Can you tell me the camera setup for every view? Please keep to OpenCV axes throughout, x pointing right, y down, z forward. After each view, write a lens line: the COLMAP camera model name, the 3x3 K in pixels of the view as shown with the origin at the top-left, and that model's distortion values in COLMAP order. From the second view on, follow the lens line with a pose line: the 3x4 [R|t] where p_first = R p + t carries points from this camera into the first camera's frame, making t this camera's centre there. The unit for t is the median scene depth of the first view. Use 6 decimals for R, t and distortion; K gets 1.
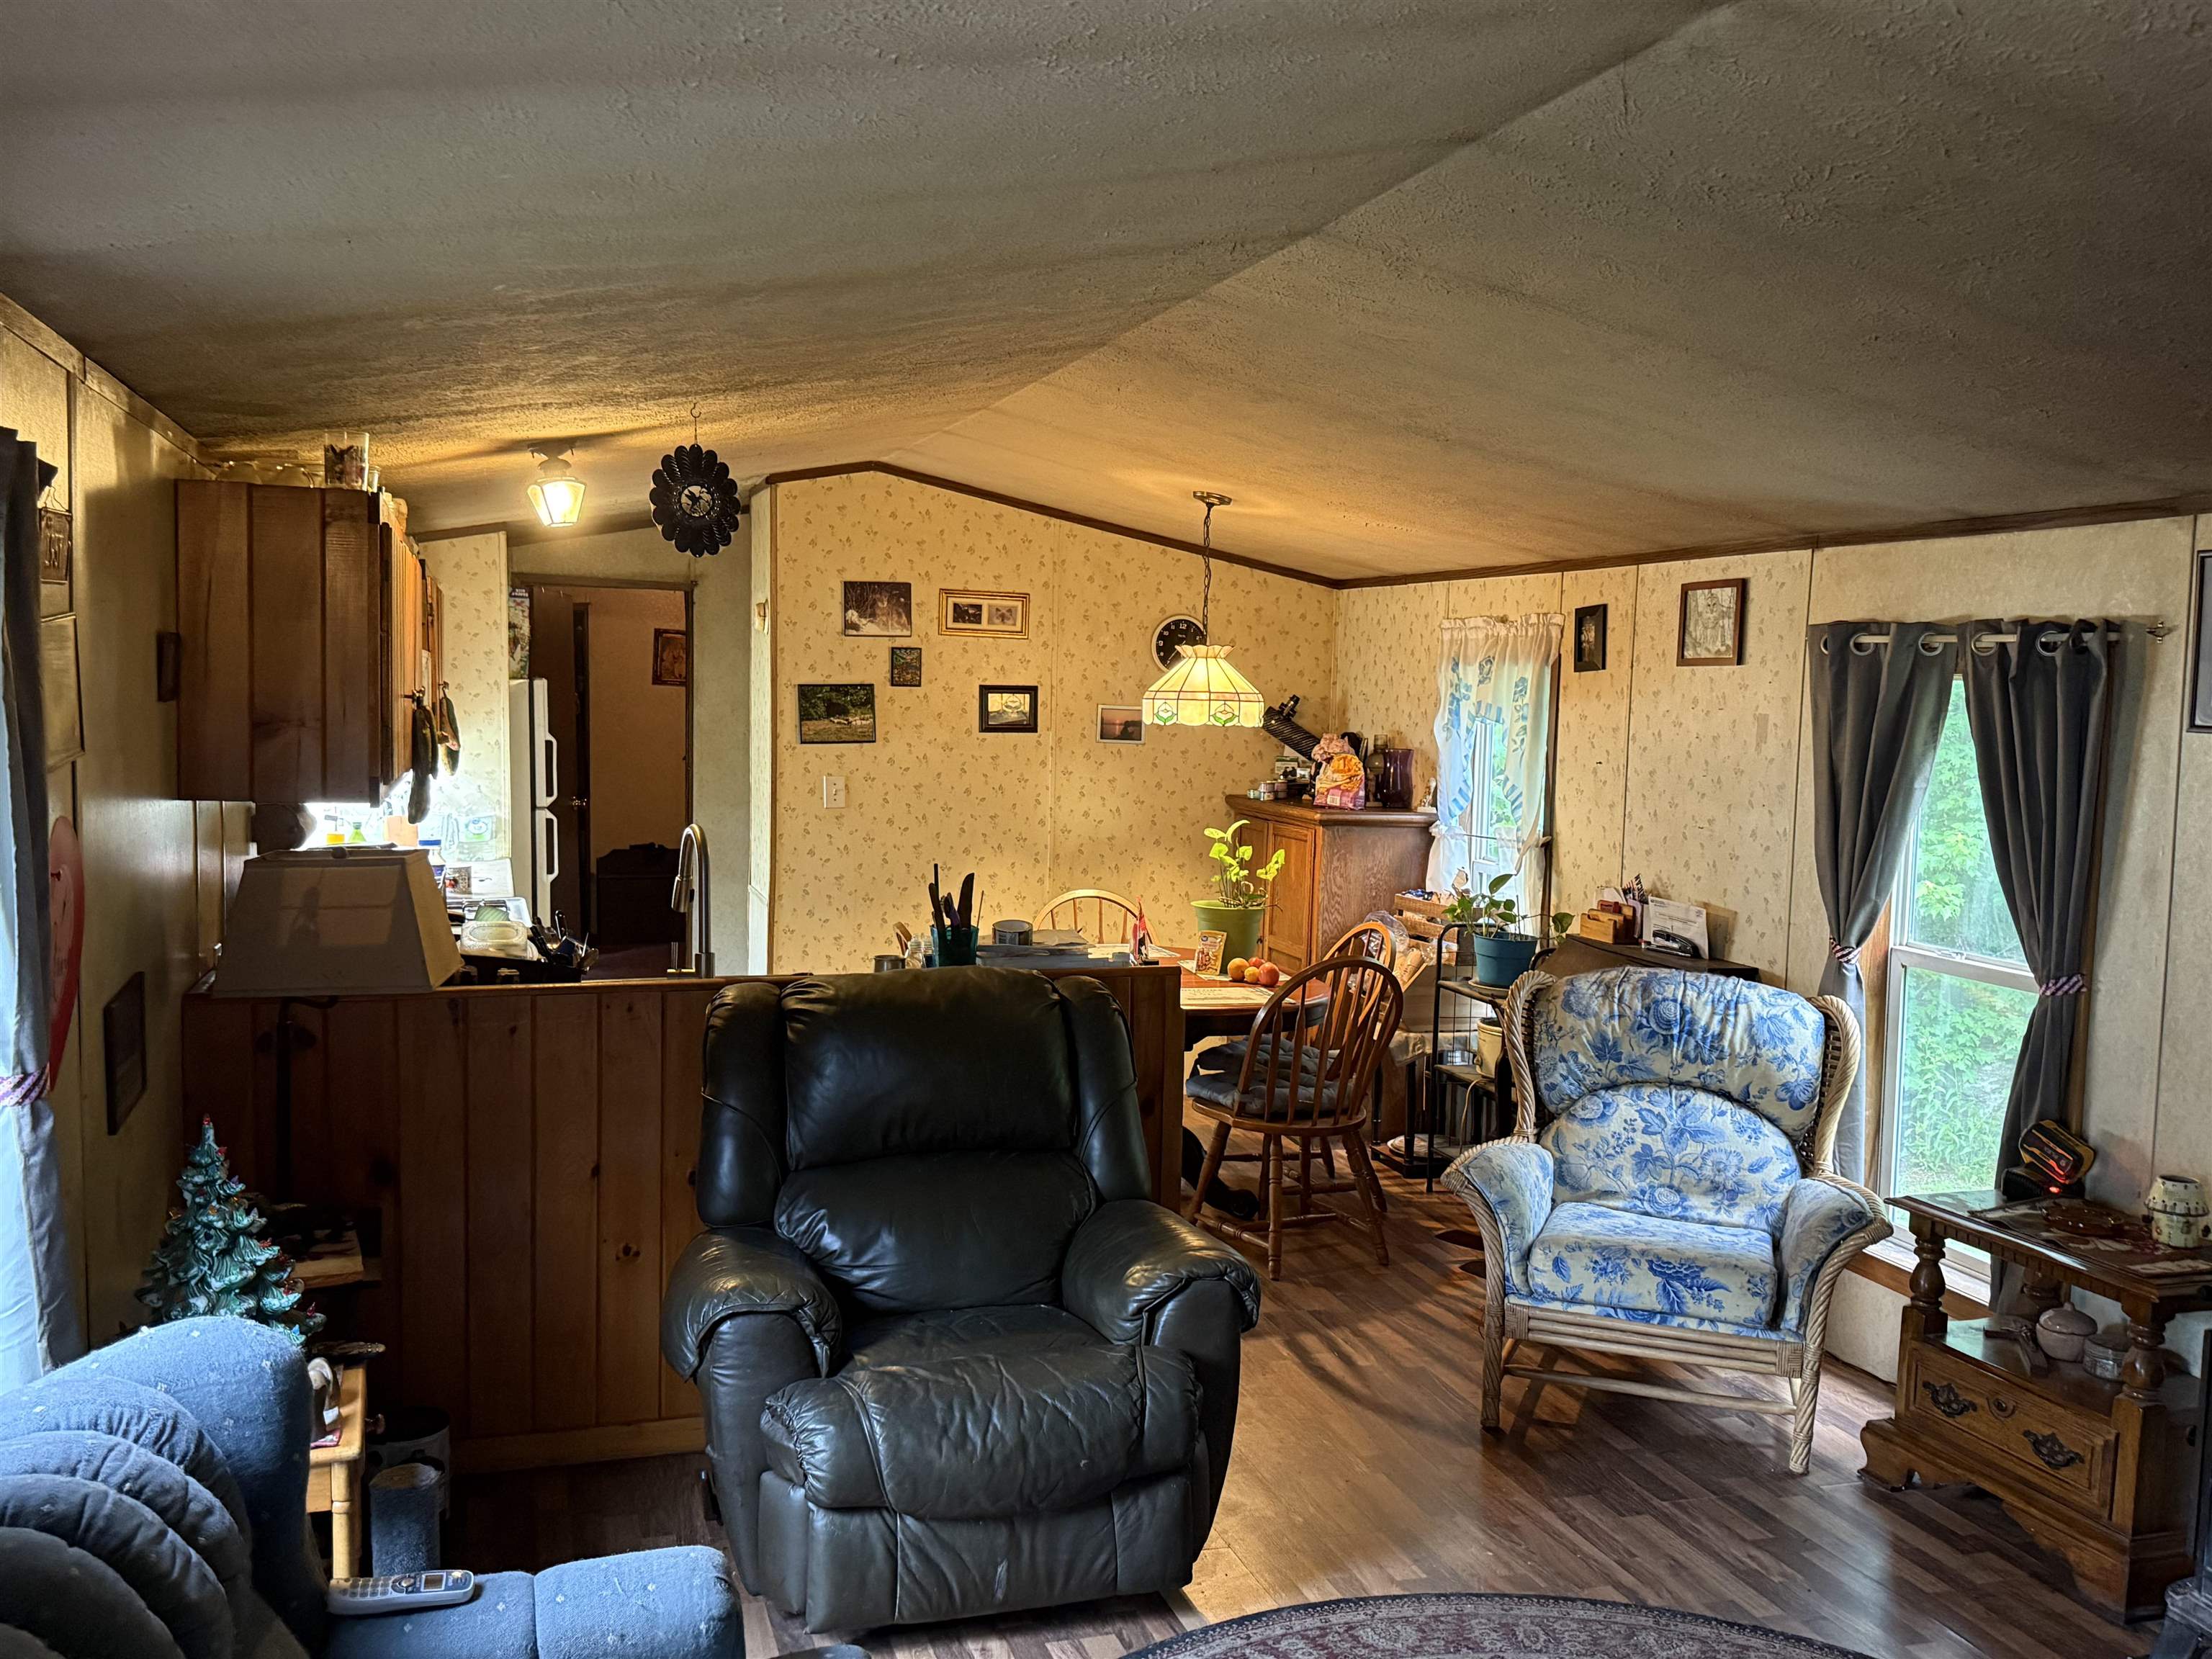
lens RADIAL K [[1990.2, 0, 1107.6], [0, 1990.2, 832.5], [0, 0, 1]] dist [0.011373, 0.000955]
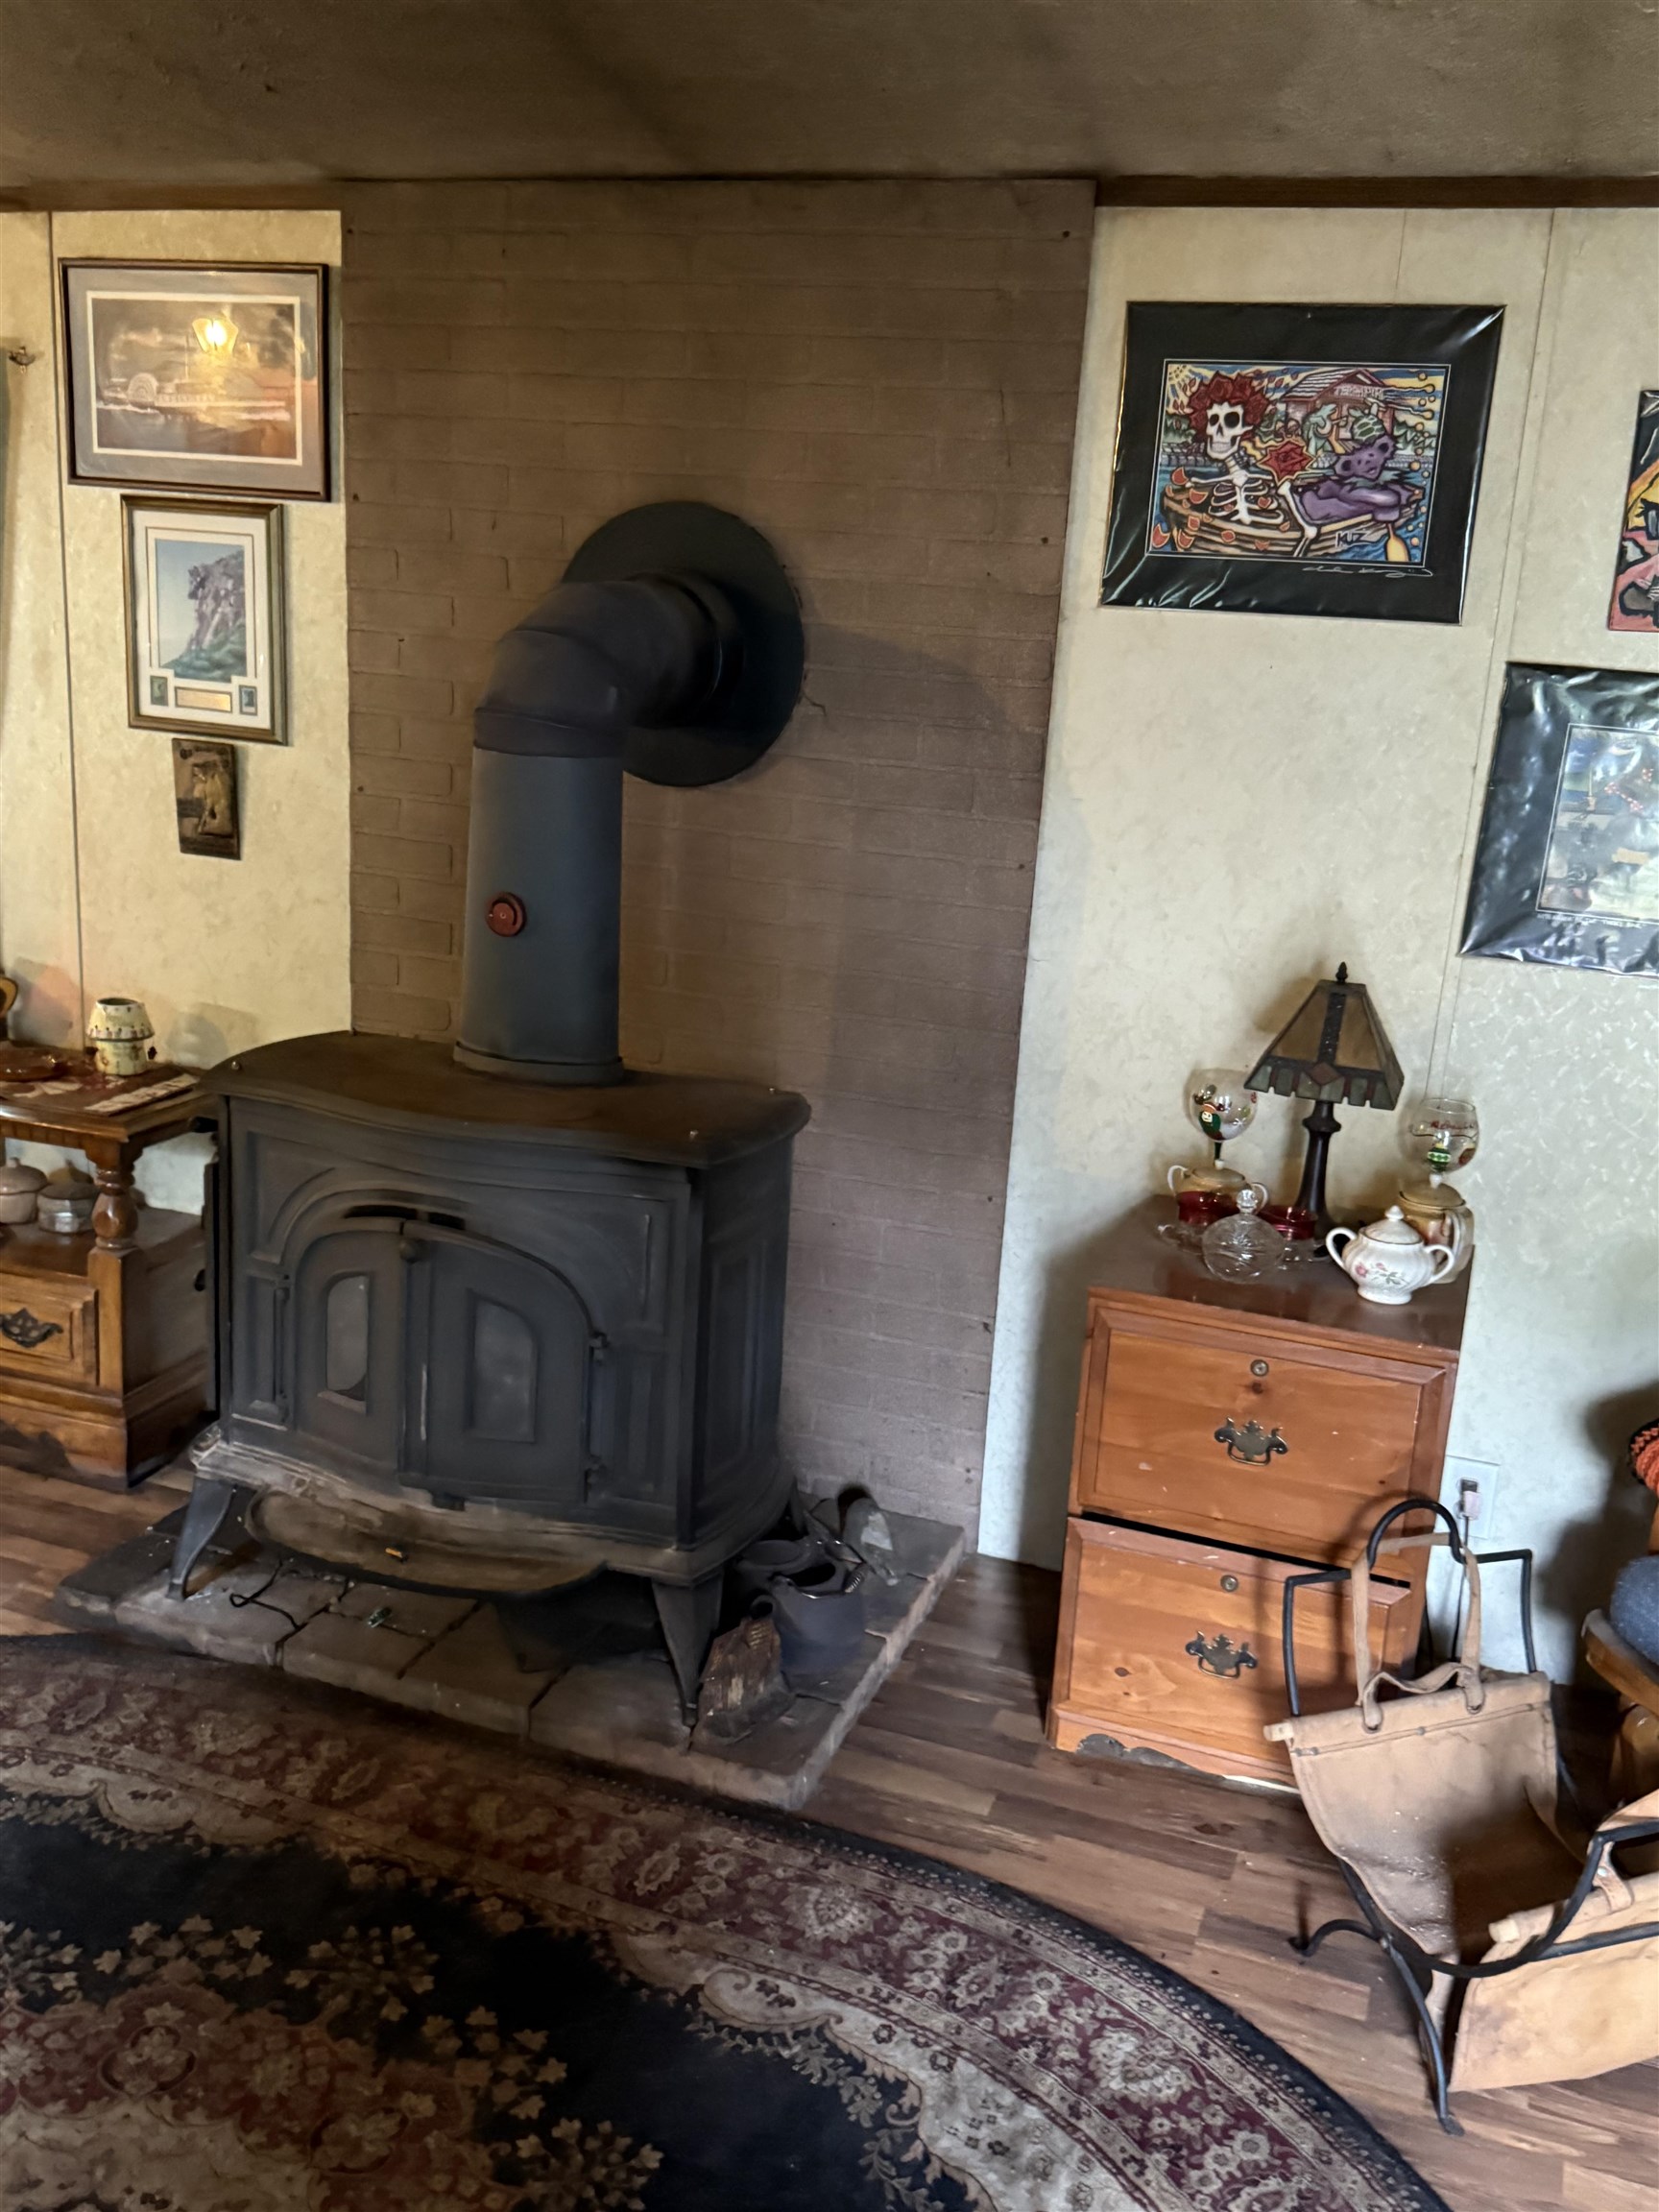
lens RADIAL K [[1990.2, 0, 834.3], [0, 1990.2, 1099.4], [0, 0, 1]] dist [0.011373, 0.000955]
pose [[0.603200, -0.190500, 0.774506, 0.027647], [0.015281, 0.973640, 0.227579, 0.017396], [-0.797443, -0.125440, 0.590211, 0.210563]]
